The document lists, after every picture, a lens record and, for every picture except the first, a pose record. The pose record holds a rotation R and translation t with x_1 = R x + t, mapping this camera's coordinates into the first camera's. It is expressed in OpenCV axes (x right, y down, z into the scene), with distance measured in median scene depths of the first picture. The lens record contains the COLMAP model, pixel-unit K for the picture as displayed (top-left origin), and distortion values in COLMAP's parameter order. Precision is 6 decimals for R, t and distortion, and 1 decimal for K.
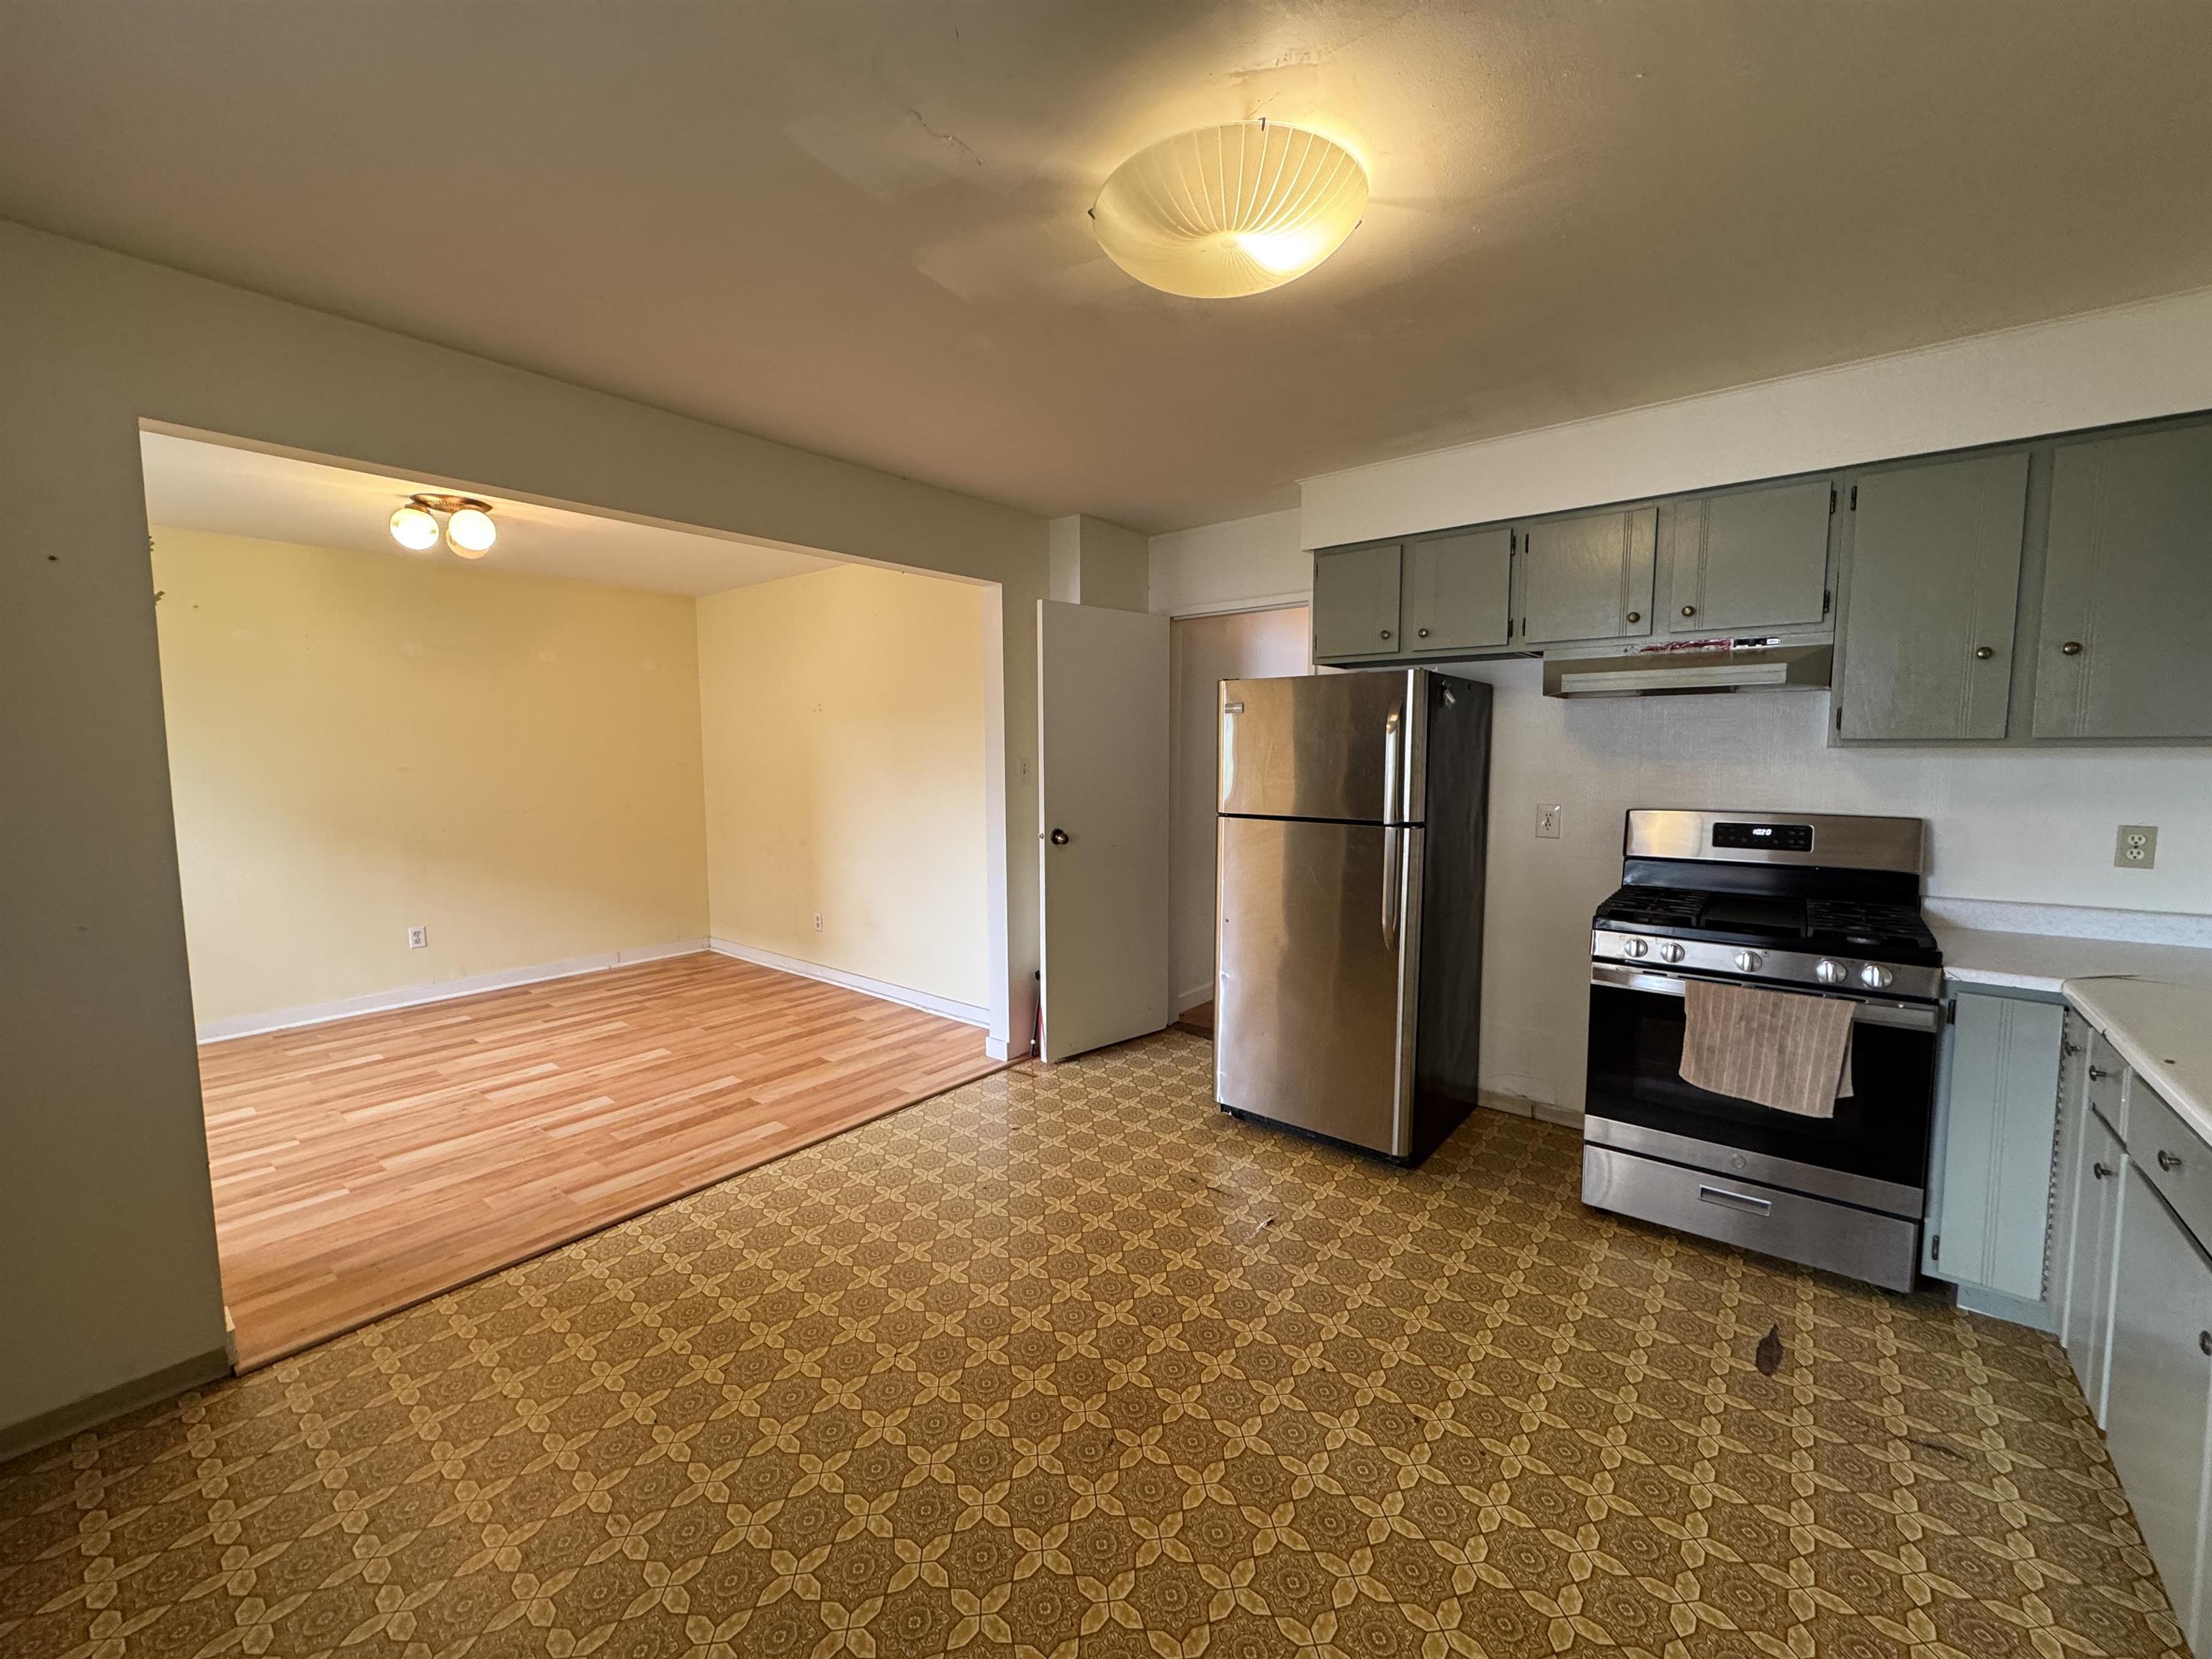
lens RADIAL K [[873.4, 0, 1108.2], [0, 873.4, 825.6], [0, 0, 1]] dist [-0.002962, 0.000245]
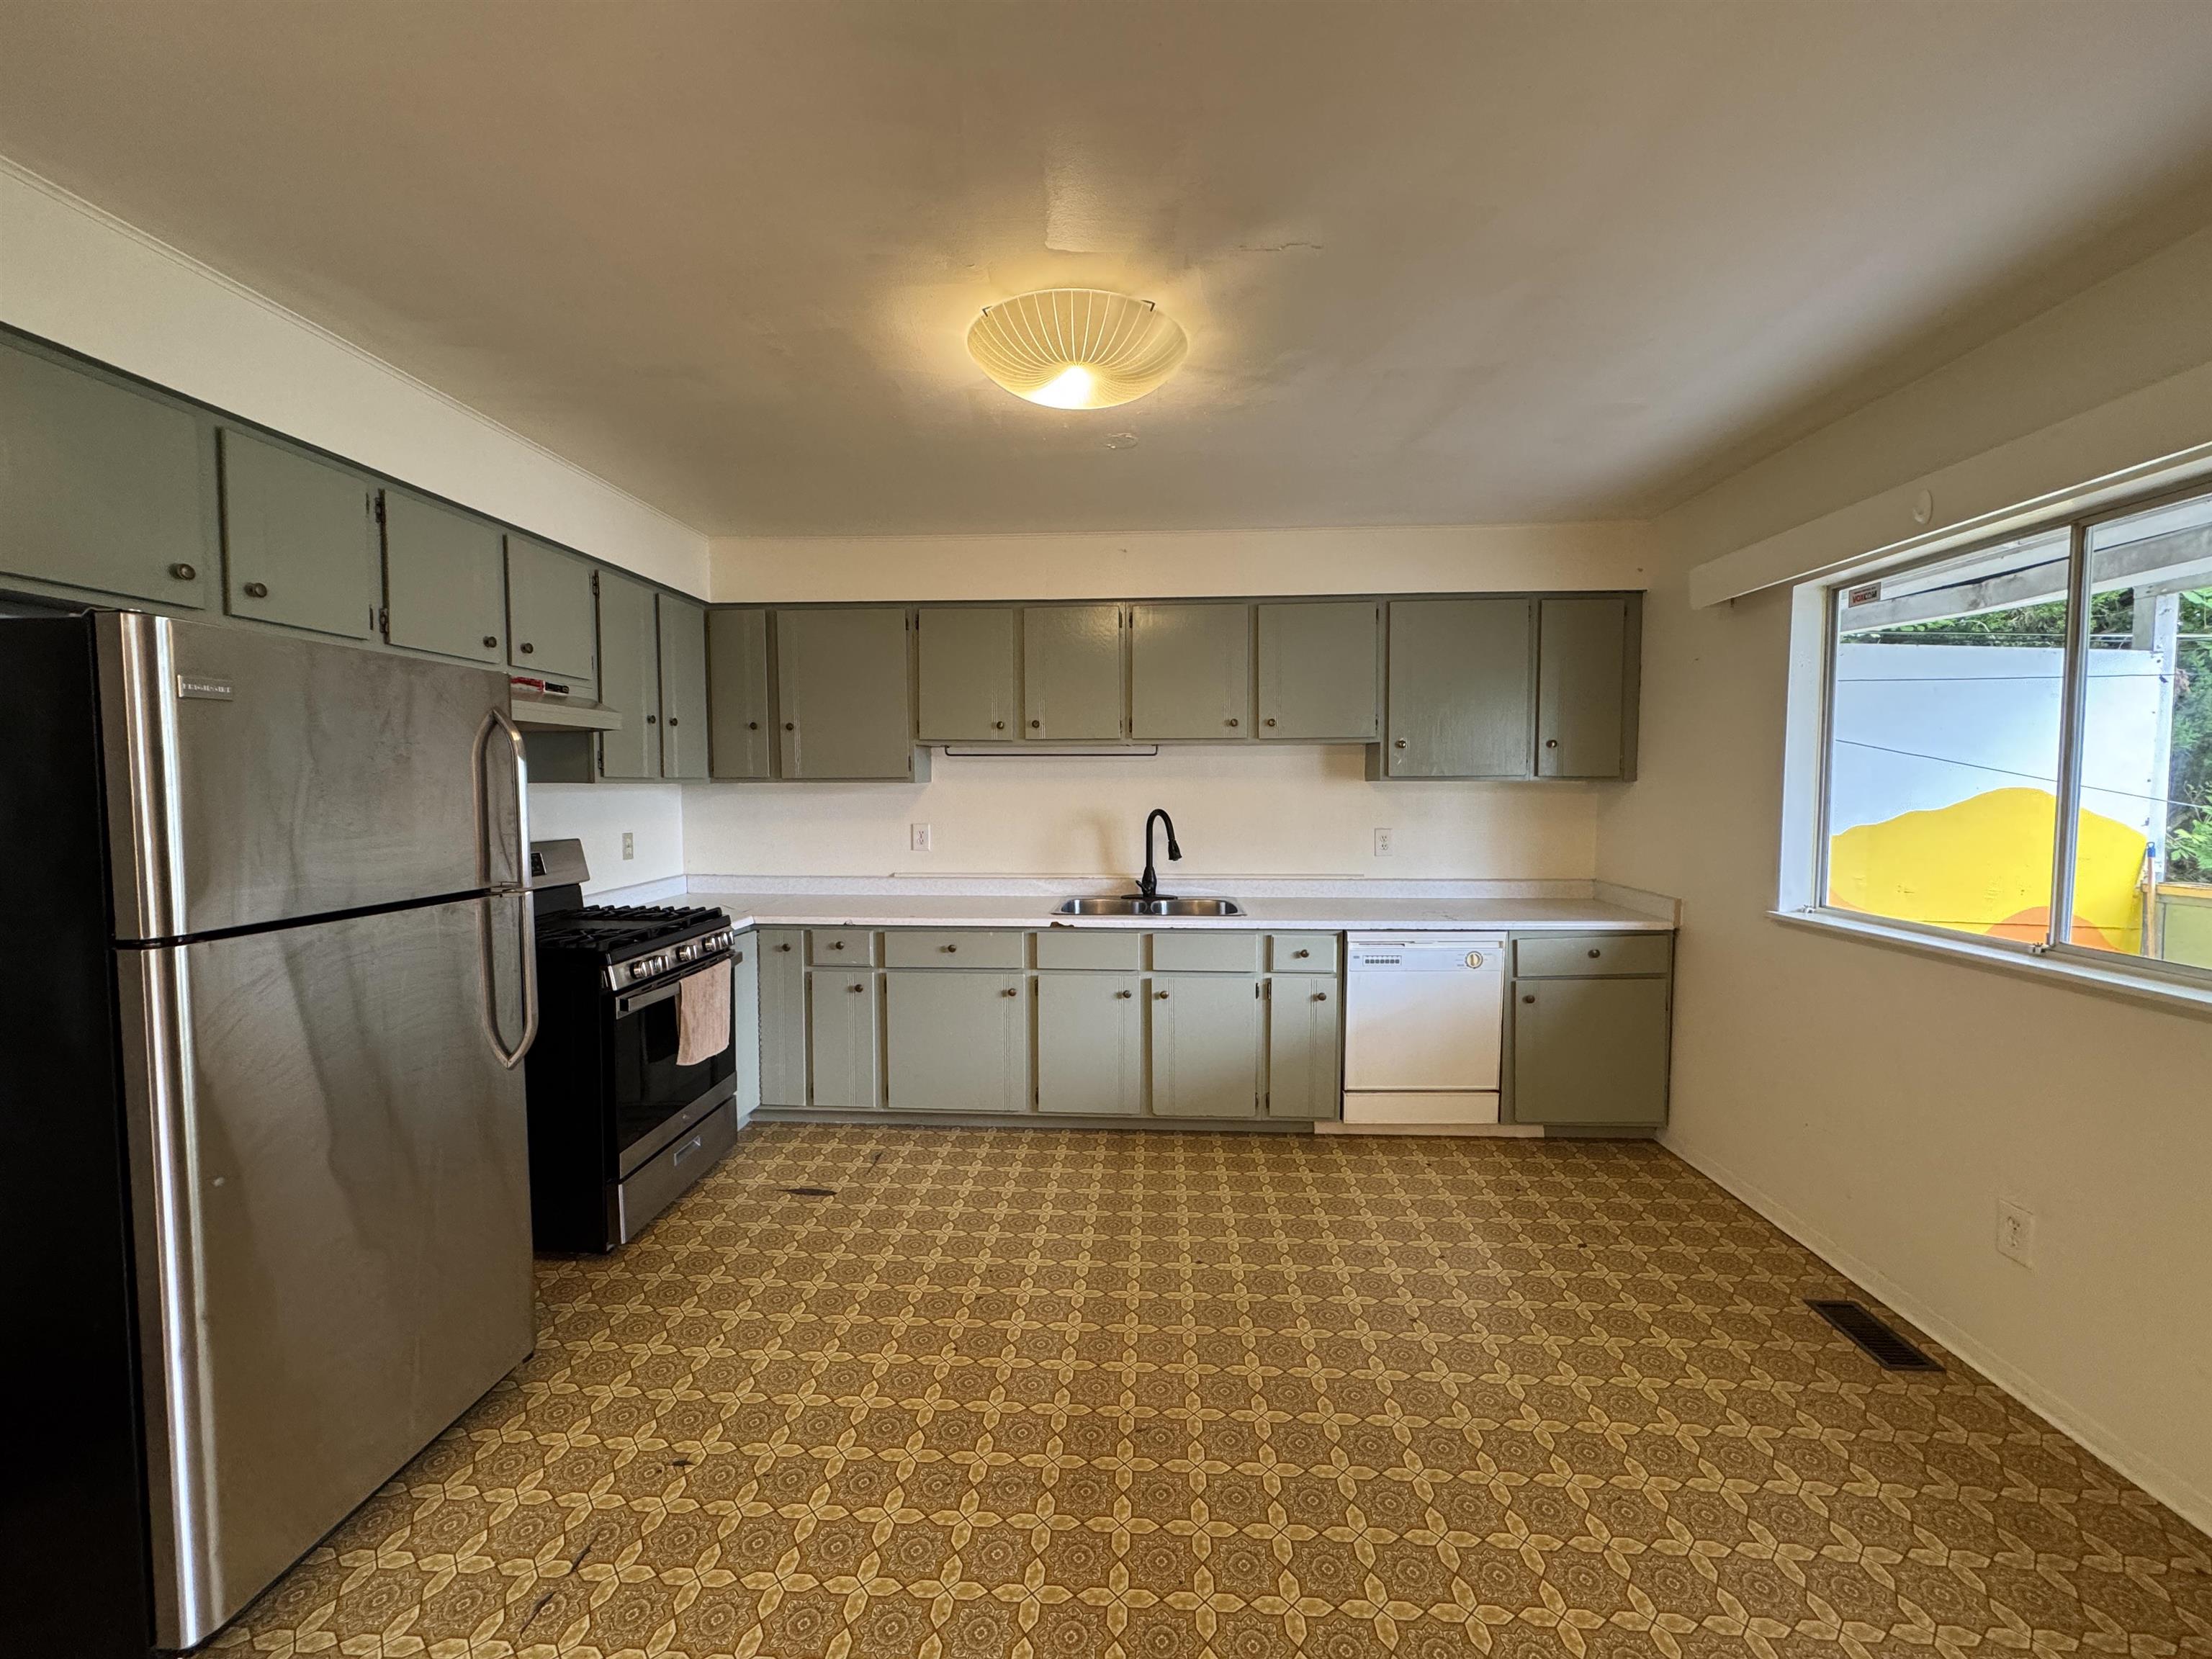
lens RADIAL K [[873.4, 0, 1108.2], [0, 873.4, 825.6], [0, 0, 1]] dist [-0.002962, 0.000245]
pose [[-0.579410, -0.034880, 0.814290, -0.671248], [0.075179, 0.992537, 0.096009, -0.107190], [-0.811562, 0.116846, -0.572464, 1.281076]]
